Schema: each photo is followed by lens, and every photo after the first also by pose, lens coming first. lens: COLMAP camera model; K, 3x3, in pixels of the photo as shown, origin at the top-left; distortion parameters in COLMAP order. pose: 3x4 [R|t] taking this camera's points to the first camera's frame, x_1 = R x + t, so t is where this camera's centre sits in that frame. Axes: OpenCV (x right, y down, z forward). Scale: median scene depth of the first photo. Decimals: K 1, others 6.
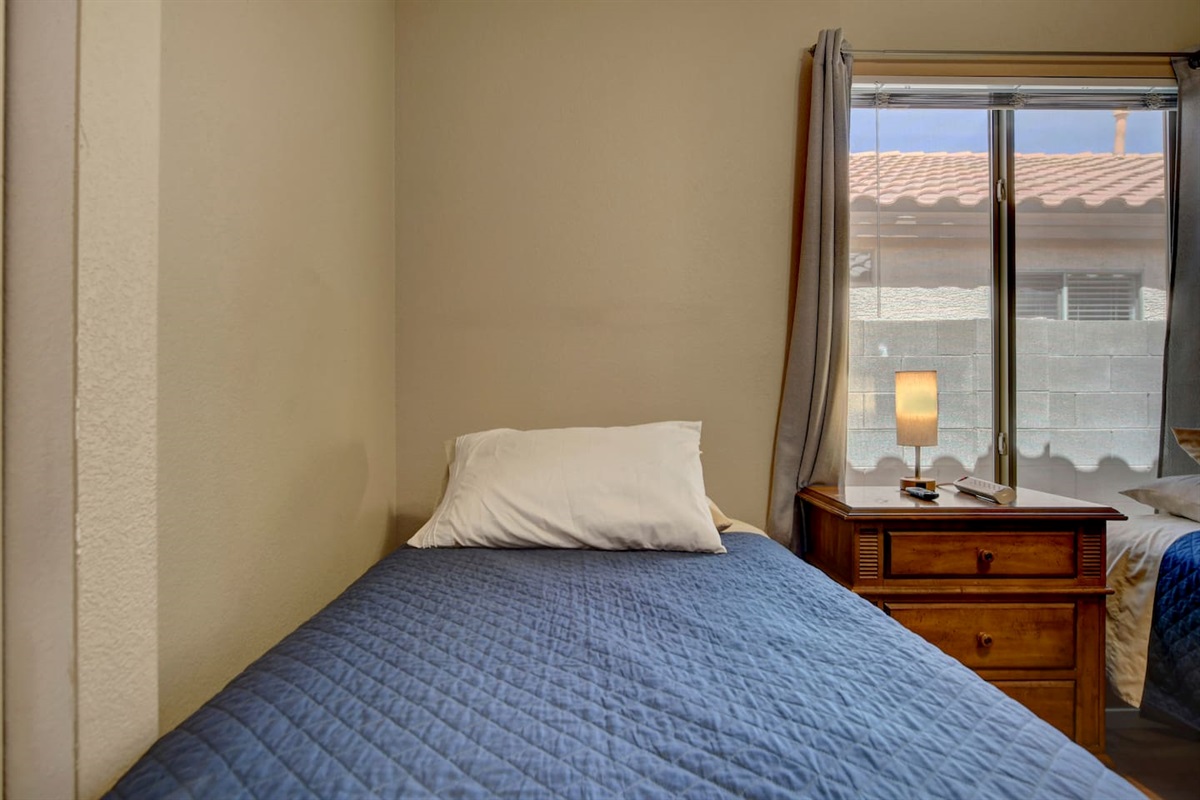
lens RADIAL K [[688.9, 0, 592.5], [0, 688.9, 395.5], [0, 0, 1]] dist [-0.018366, 0.003924]
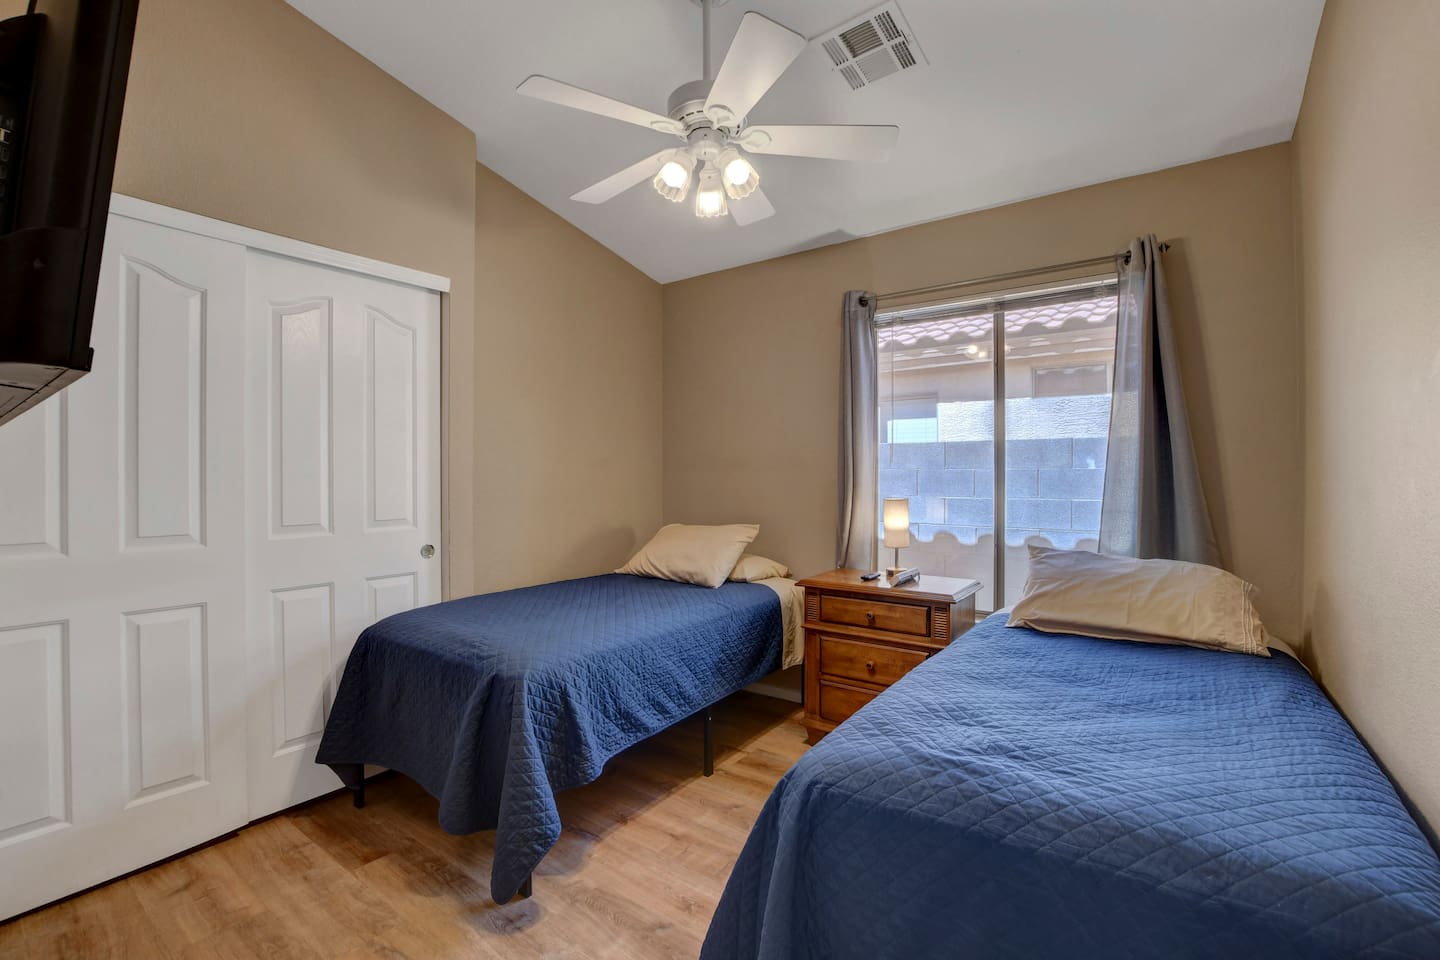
lens RADIAL K [[644.3, 0, 720.3], [0, 644.3, 476.6], [0, 0, 1]] dist [-0.030265, 0.001213]
pose [[0.803553, 0.002097, -0.595230, 1.358682], [0.001576, 0.999983, 0.005651, -0.125801], [0.595231, -0.005479, 0.803536, -0.575893]]
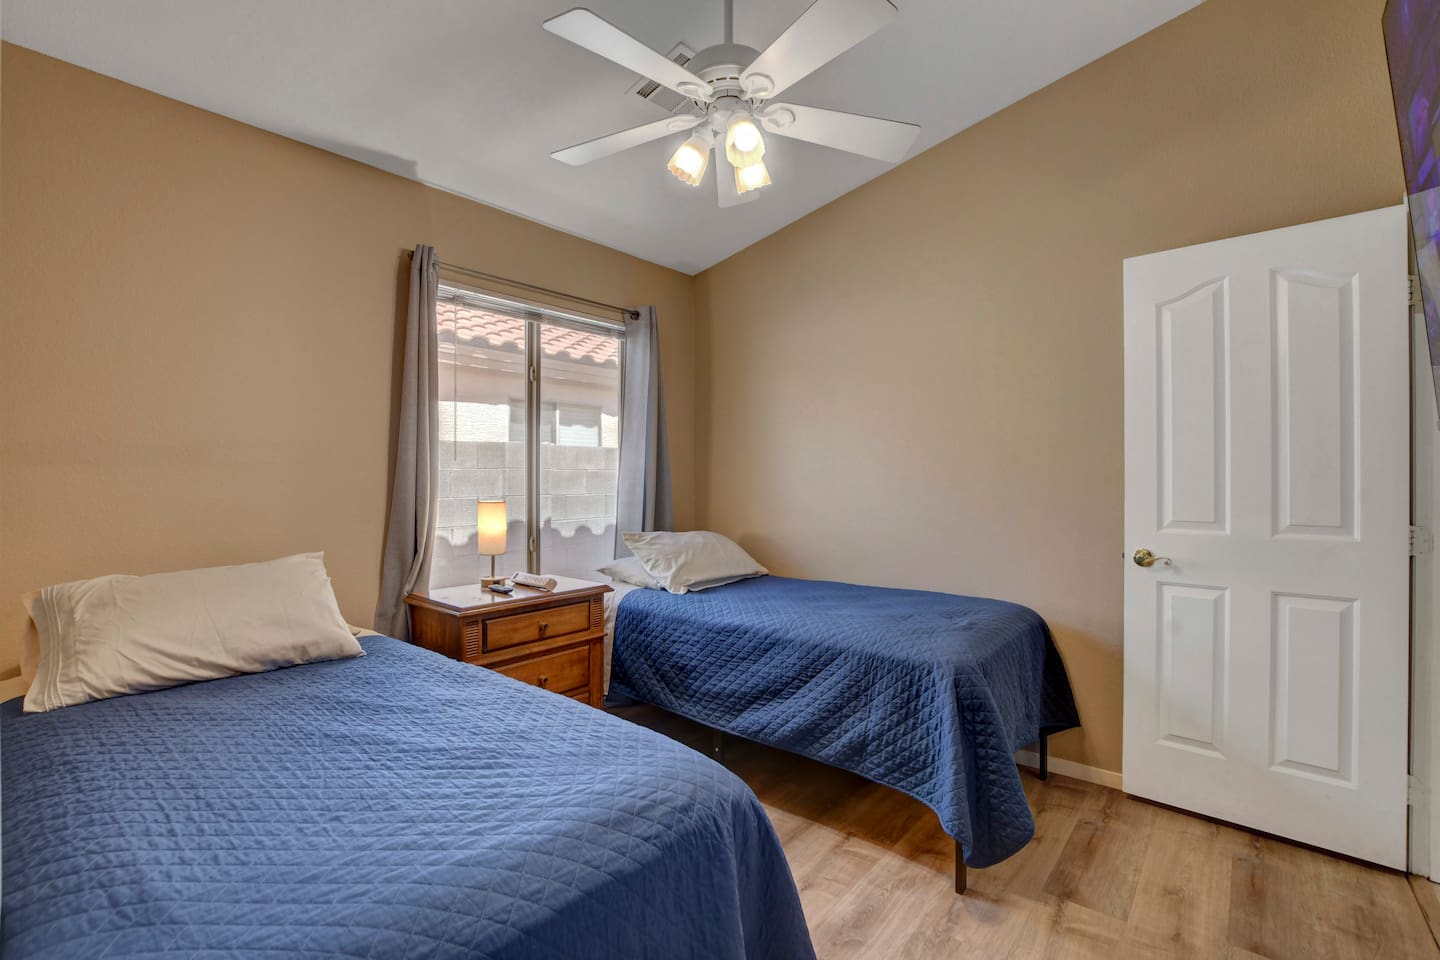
lens RADIAL K [[644.3, 0, 720.3], [0, 644.3, 476.6], [0, 0, 1]] dist [-0.030265, 0.001213]
pose [[0.646128, 0.000456, 0.763229, -0.300880], [-0.007347, 0.999957, 0.005622, -0.128193], [-0.763194, -0.009240, 0.646104, -0.318241]]
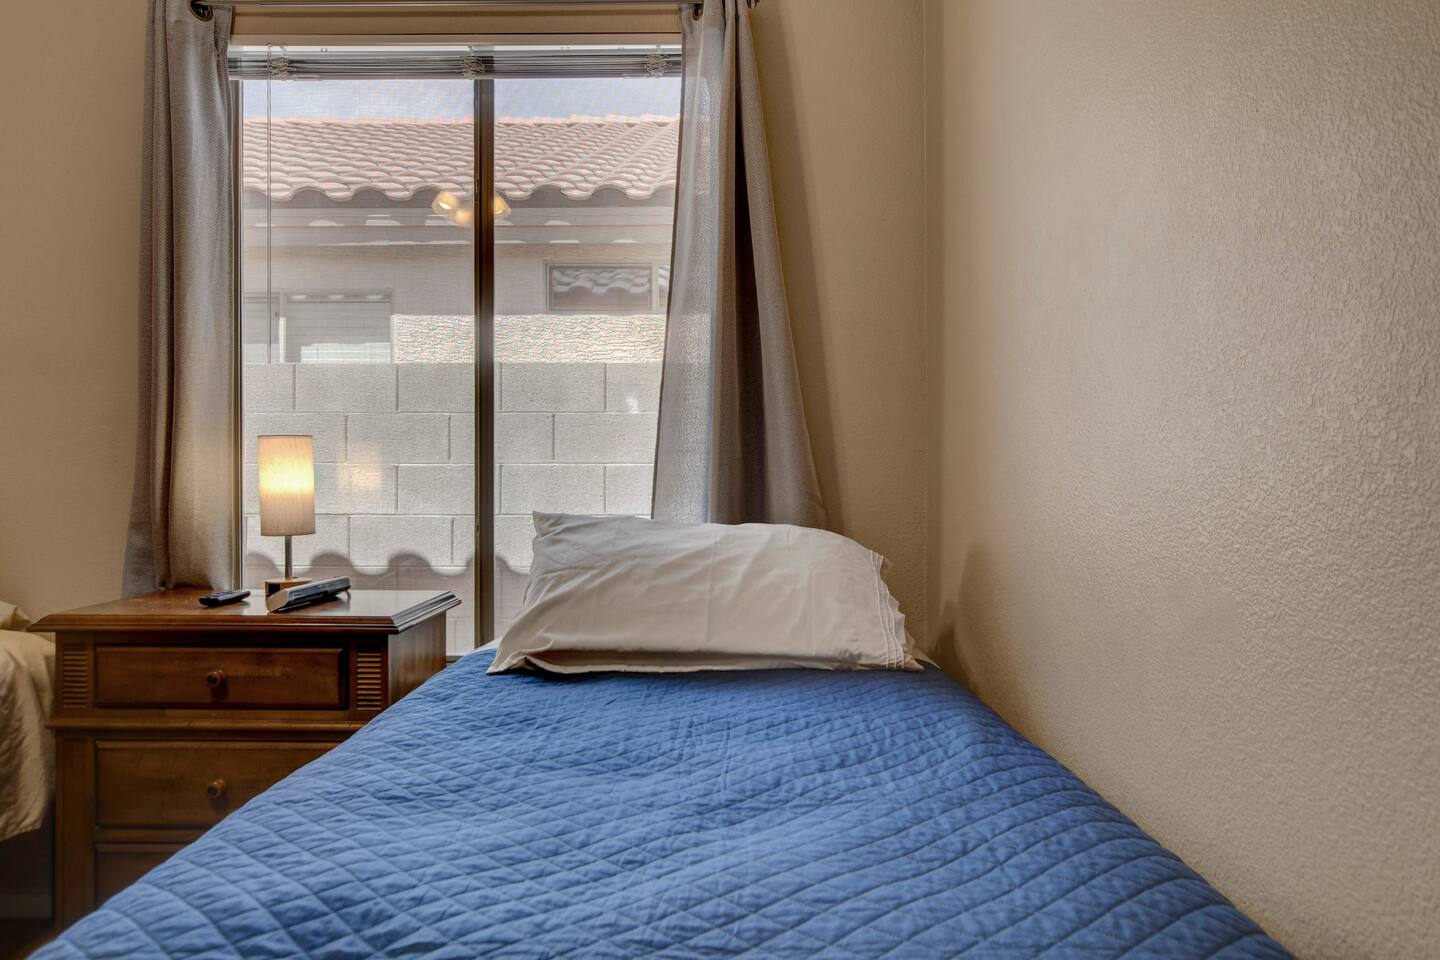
lens RADIAL K [[946.5, 0, 713.8], [0, 946.5, 505.0], [0, 0, 1]] dist [-0.004841, 0.001270]
pose [[0.999921, 0.001933, -0.012396, 1.269629], [-0.001726, 0.999859, 0.016712, 0.029237], [0.012427, -0.016690, 0.999783, -0.026884]]
